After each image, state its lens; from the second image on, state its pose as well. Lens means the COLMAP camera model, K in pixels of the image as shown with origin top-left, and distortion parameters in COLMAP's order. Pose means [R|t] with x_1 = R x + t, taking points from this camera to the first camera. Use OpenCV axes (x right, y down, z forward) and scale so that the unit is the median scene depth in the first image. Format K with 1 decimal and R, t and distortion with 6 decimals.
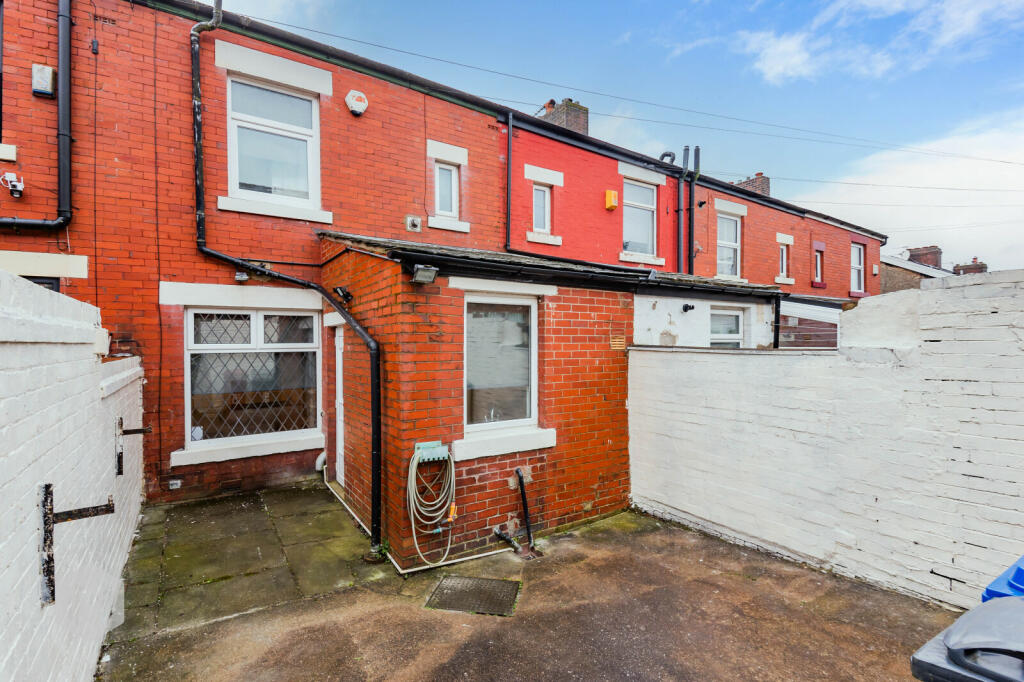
lens RADIAL K [[463.9, 0, 509.5], [0, 463.9, 344.8], [0, 0, 1]] dist [-0.020235, -0.000857]
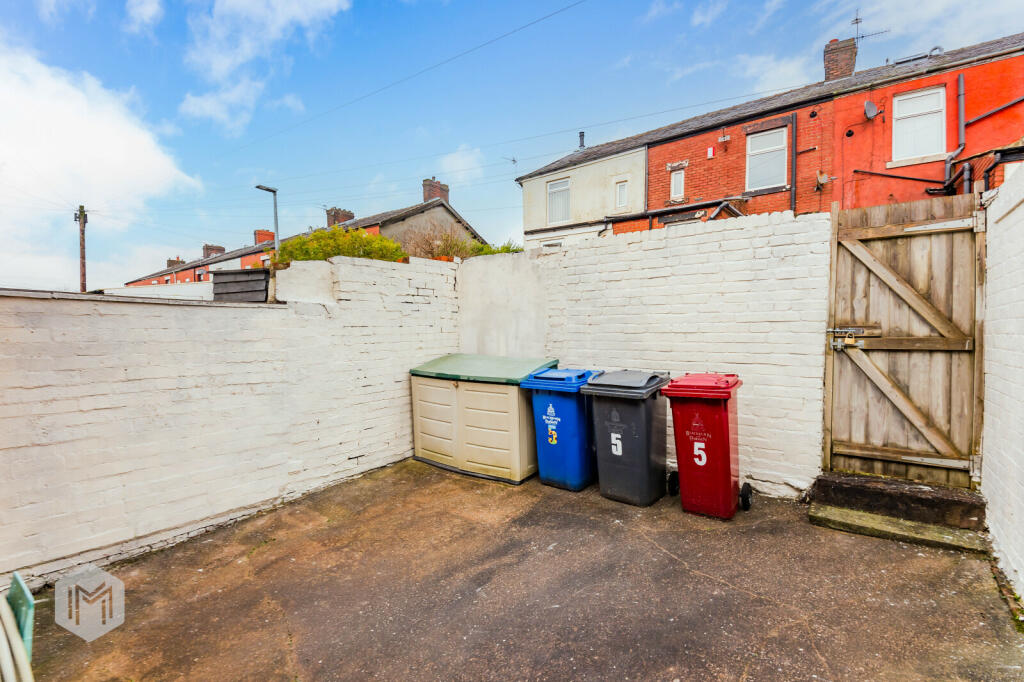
lens RADIAL K [[463.9, 0, 507.3], [0, 463.9, 338.1], [0, 0, 1]] dist [-0.020235, -0.000857]
pose [[-0.352946, -0.018979, 0.935451, -0.512813], [-0.001206, 0.999803, 0.019830, 0.067932], [-0.935643, 0.005871, -0.352900, 0.848052]]
